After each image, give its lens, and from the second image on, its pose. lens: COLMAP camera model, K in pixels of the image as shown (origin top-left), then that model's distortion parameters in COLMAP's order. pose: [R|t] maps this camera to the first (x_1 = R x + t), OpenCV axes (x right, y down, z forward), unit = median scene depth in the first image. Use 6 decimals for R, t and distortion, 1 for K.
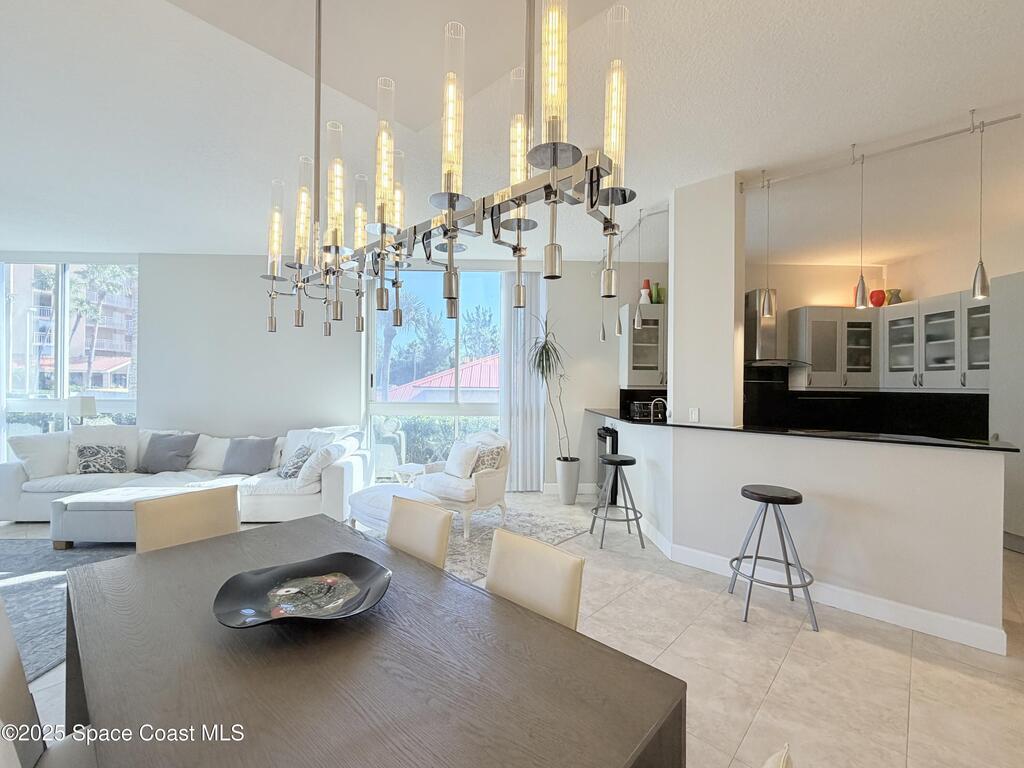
lens RADIAL K [[413.6, 0, 507.6], [0, 413.6, 382.2], [0, 0, 1]] dist [0.001644, 0.000234]
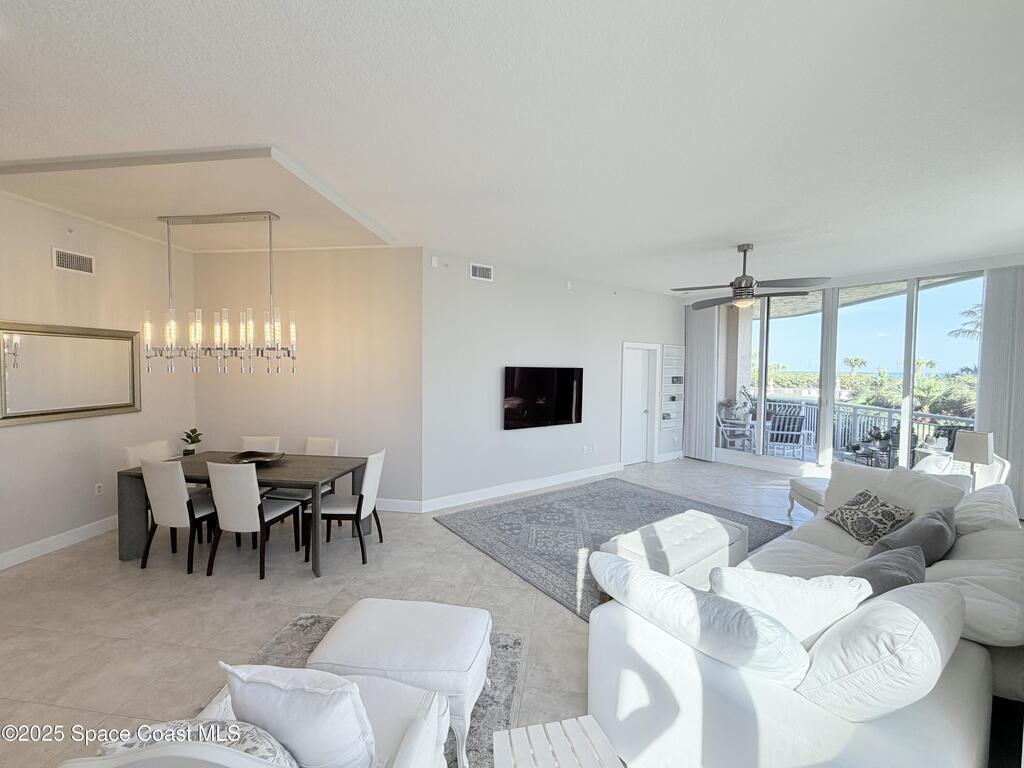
lens RADIAL K [[413.6, 0, 505.8], [0, 413.6, 382.2], [0, 0, 1]] dist [0.001644, 0.000234]
pose [[-0.829654, 0.002108, -0.558274, -0.058207], [-0.014354, 0.999582, 0.025107, -0.039984], [0.558094, 0.028843, -0.829276, 0.998500]]
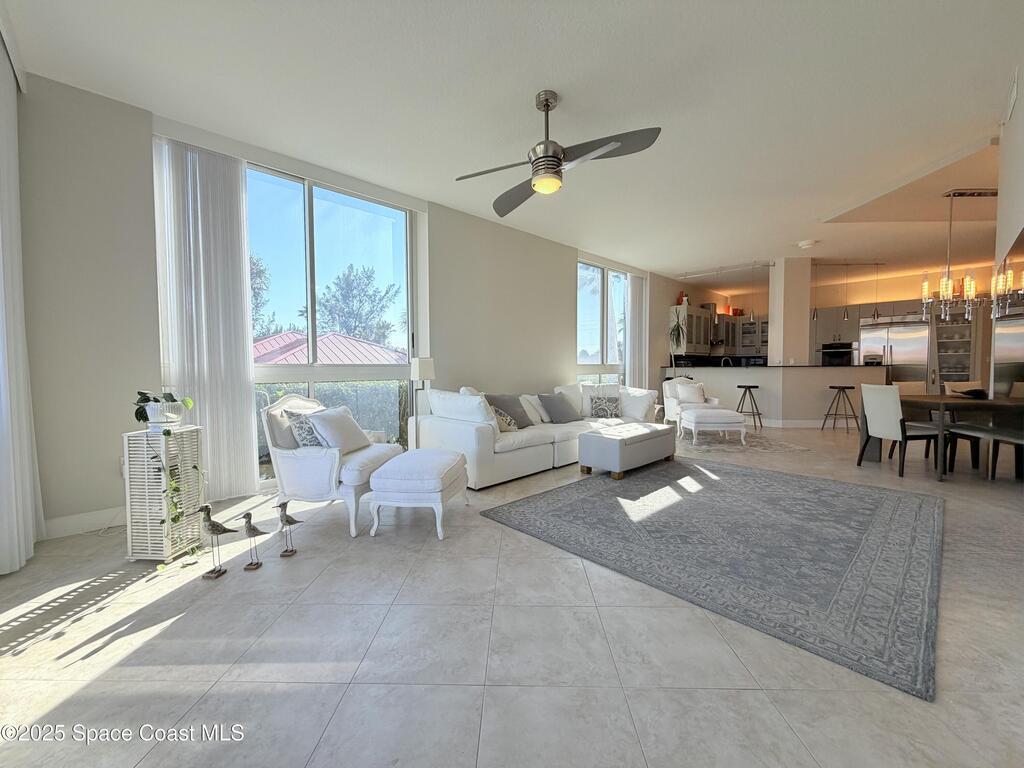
lens RADIAL K [[413.6, 0, 506.4], [0, 413.6, 380.7], [0, 0, 1]] dist [0.001644, 0.000234]
pose [[0.755544, -0.036030, 0.654107, -1.326554], [0.015936, 0.999202, 0.036631, 0.047323], [-0.654904, -0.017253, 0.755515, 0.183639]]
